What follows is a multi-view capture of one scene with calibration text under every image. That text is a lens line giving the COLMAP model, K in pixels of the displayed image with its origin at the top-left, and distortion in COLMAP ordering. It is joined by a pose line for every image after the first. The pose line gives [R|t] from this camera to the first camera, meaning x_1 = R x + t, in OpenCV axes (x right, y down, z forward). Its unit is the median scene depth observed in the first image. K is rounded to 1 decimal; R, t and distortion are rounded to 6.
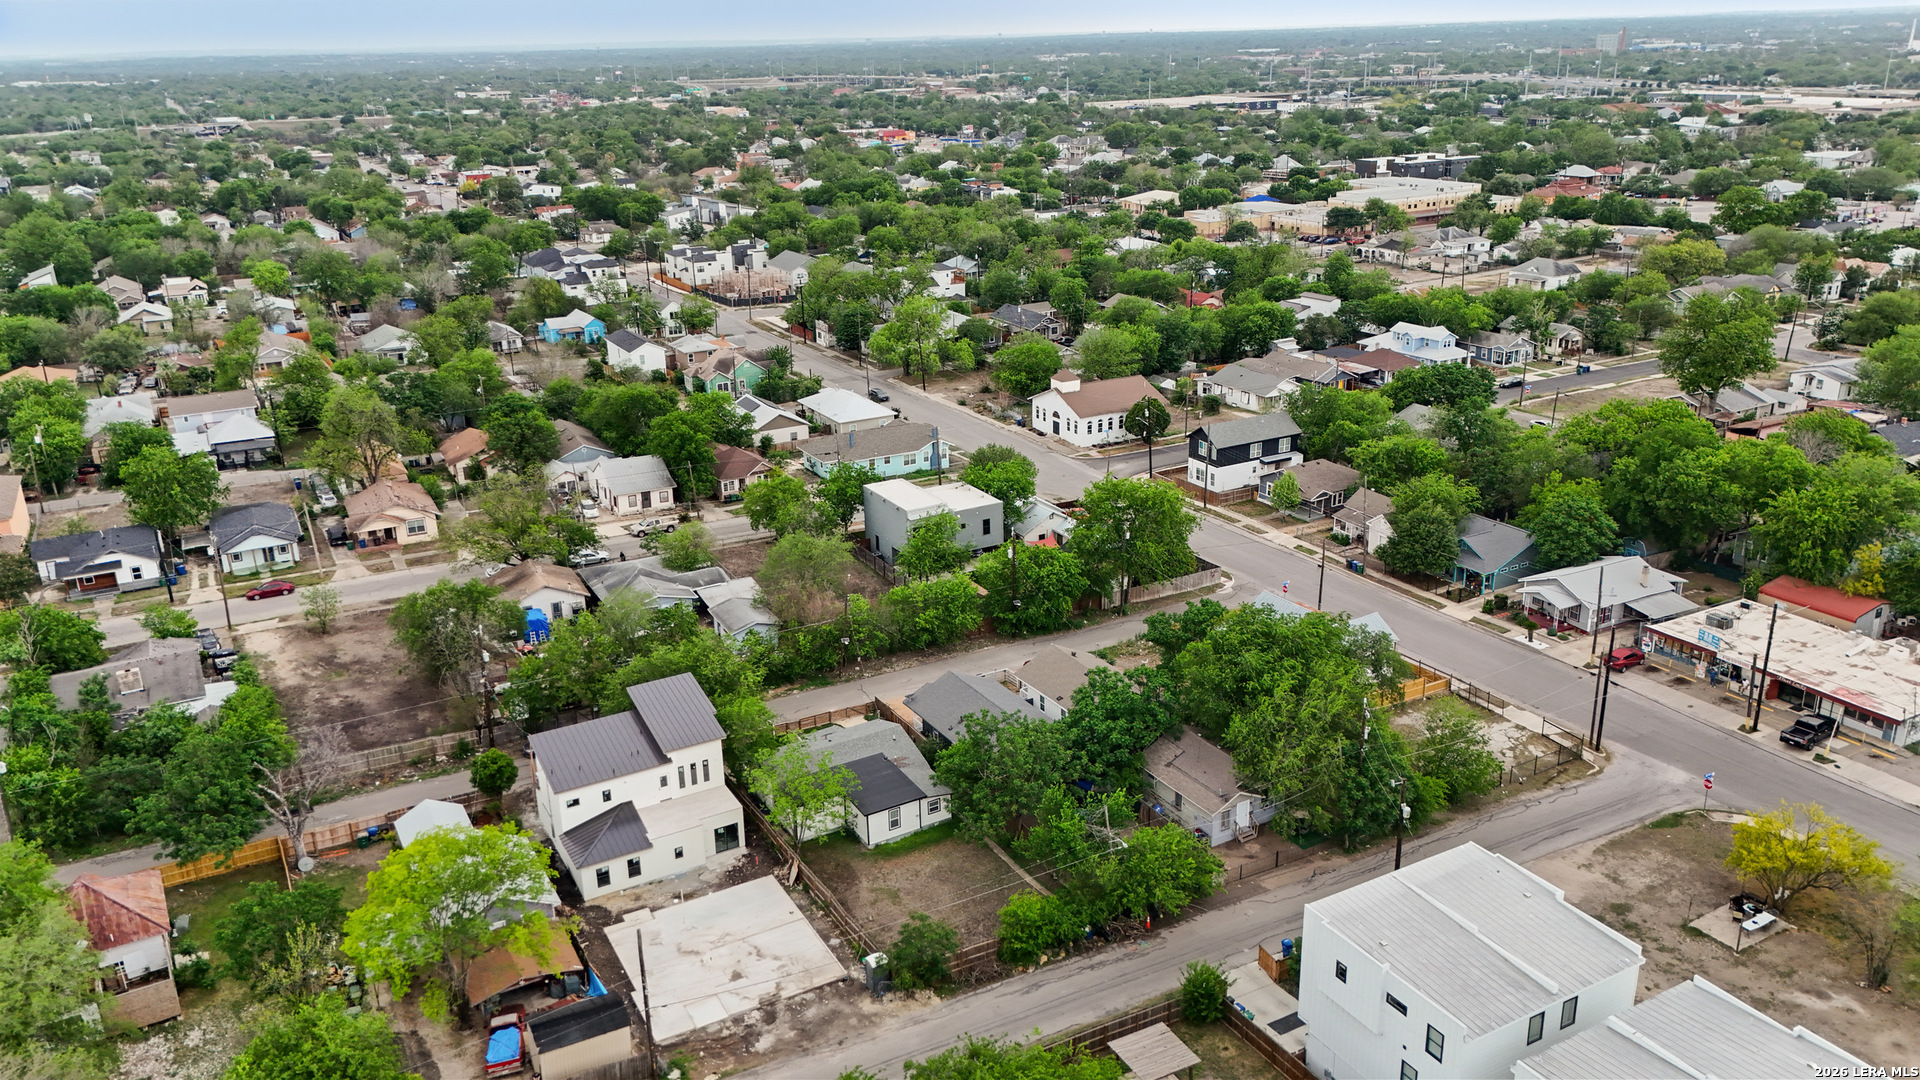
lens RADIAL K [[1424.7, 0, 960.0], [0, 1424.7, 540.0], [0, 0, 1]] dist [0.035003, -0.002298]
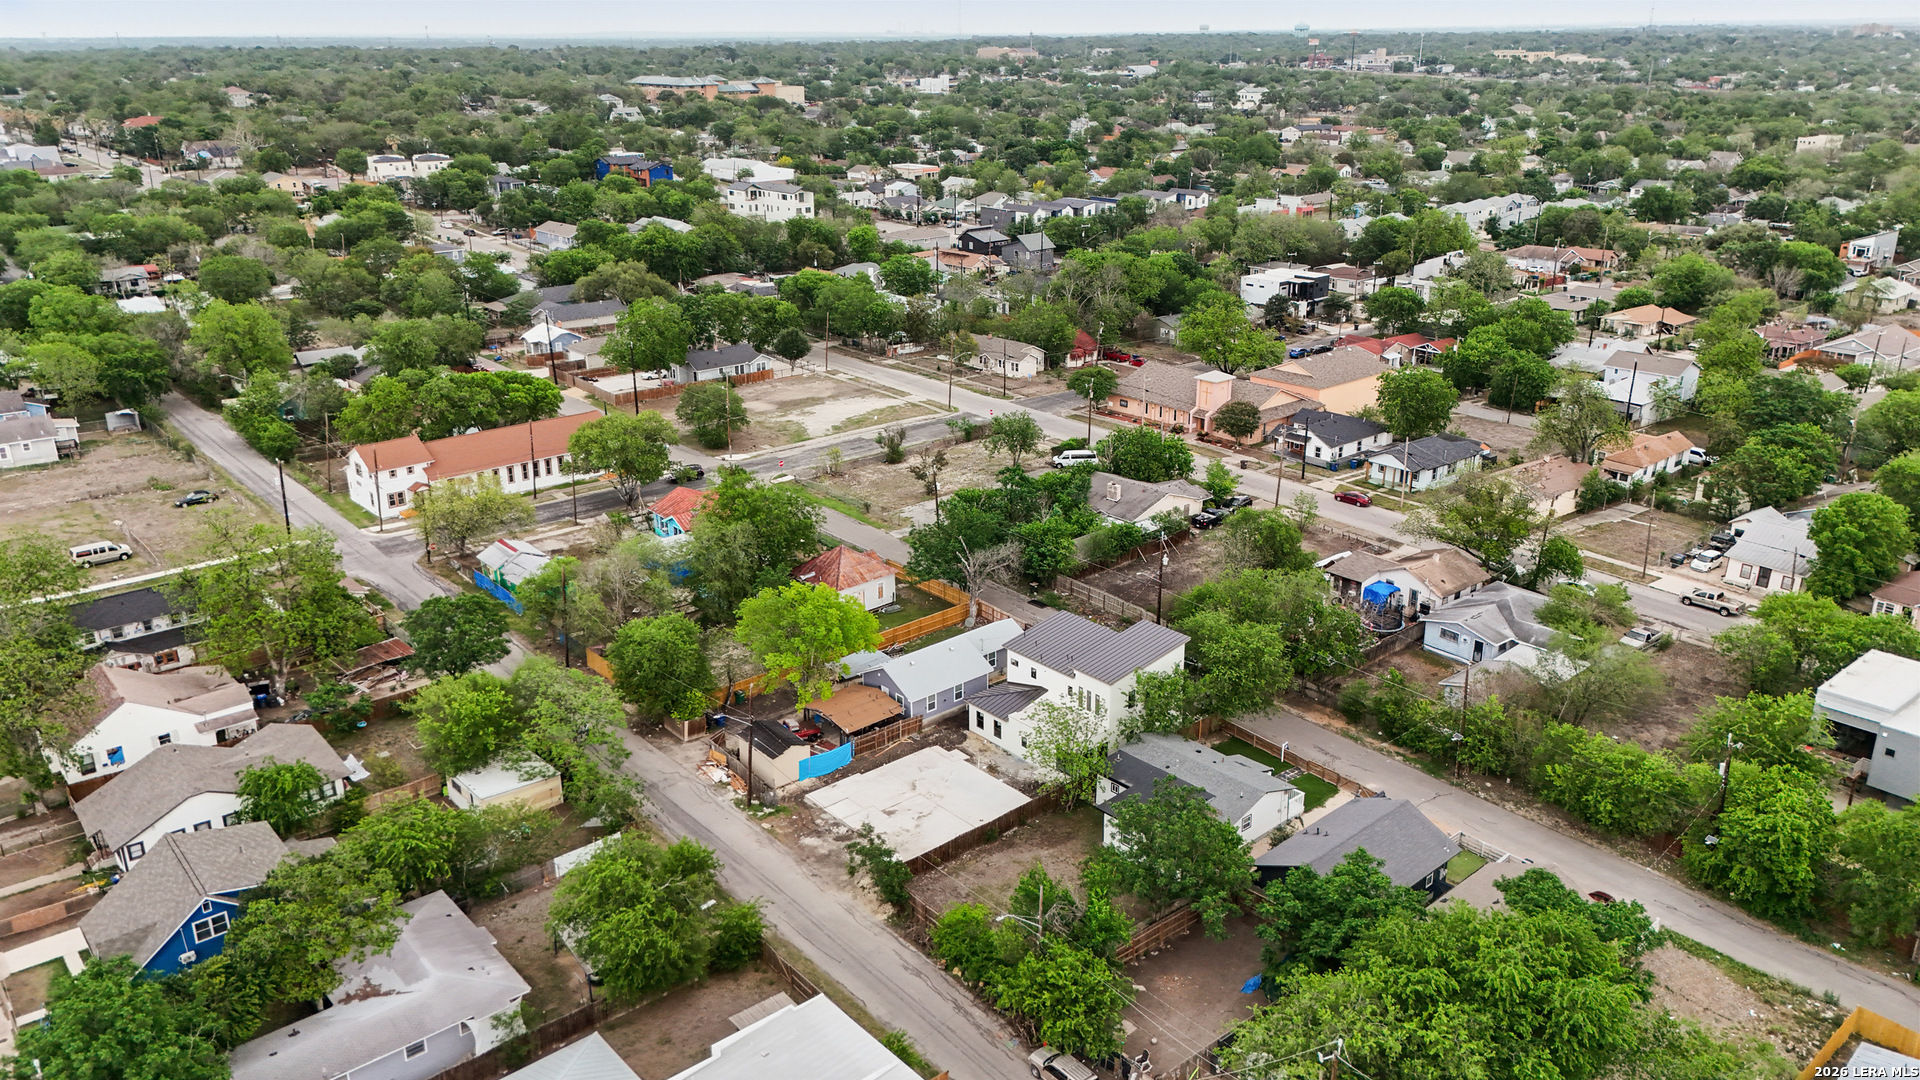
lens RADIAL K [[1424.7, 0, 960.0], [0, 1424.7, 540.0], [0, 0, 1]] dist [0.035003, -0.002298]
pose [[0.179093, 0.349230, -0.919763, 0.528970], [-0.318615, 0.905084, 0.281616, -0.156692], [0.930812, 0.242615, 0.273364, 0.399961]]
